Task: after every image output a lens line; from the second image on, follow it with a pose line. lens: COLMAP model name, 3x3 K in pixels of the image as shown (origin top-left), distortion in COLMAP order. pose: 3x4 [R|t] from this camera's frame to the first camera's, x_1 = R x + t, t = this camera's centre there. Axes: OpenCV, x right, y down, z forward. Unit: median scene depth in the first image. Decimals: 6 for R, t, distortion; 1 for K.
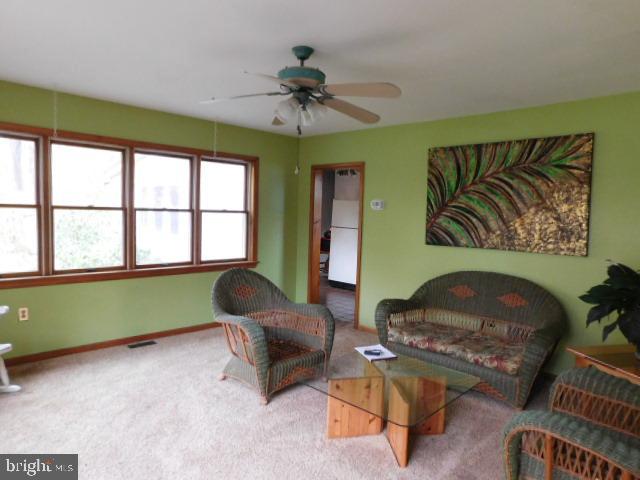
lens RADIAL K [[427.4, 0, 321.5], [0, 427.4, 242.9], [0, 0, 1]] dist [-0.041800, 0.000748]
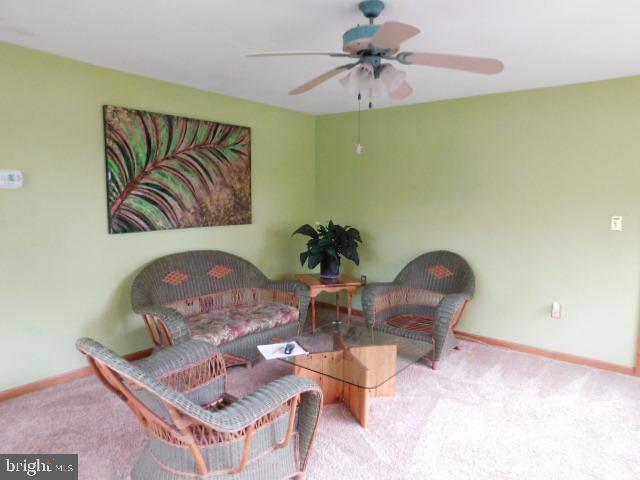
lens RADIAL K [[427.4, 0, 319.5], [0, 427.4, 238.6], [0, 0, 1]] dist [-0.041800, 0.000748]
pose [[-0.116862, -0.140236, 0.983197, -0.595148], [0.048394, 0.988000, 0.146673, -0.088644], [-0.991968, 0.064721, -0.108674, 0.792190]]
